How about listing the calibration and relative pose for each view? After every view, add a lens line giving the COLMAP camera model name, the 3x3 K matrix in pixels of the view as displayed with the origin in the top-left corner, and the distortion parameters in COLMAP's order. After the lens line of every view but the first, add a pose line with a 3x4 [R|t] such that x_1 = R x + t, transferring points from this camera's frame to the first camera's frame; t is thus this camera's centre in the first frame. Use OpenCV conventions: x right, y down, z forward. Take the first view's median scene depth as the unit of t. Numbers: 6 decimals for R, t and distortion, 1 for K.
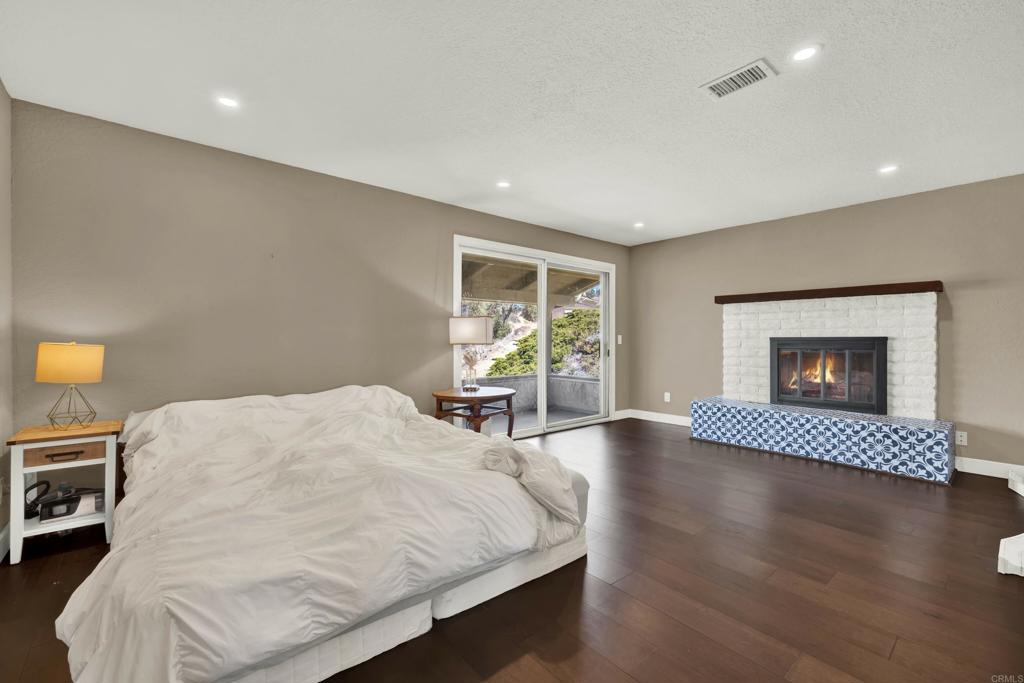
lens RADIAL K [[433.3, 0, 504.4], [0, 433.3, 342.4], [0, 0, 1]] dist [-0.000357, -0.000049]
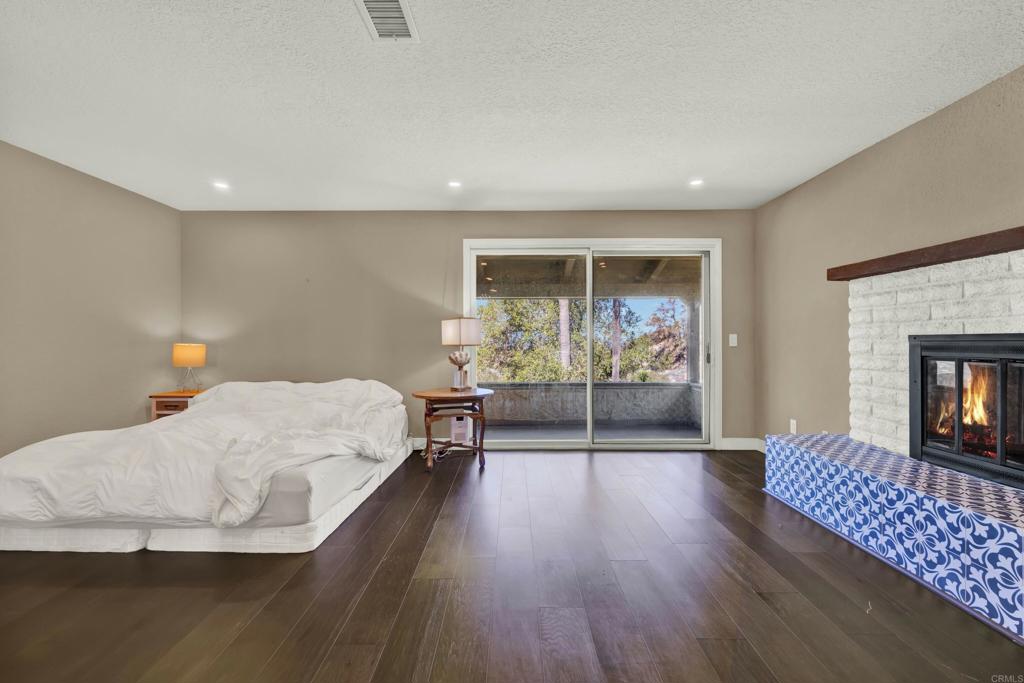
lens RADIAL K [[433.3, 0, 504.4], [0, 433.3, 342.4], [0, 0, 1]] dist [-0.000357, -0.000049]
pose [[0.762103, -0.000107, -0.647455, 0.581255], [-0.001229, 0.999998, -0.001612, -0.001530], [0.647454, 0.002024, 0.762102, 0.255864]]
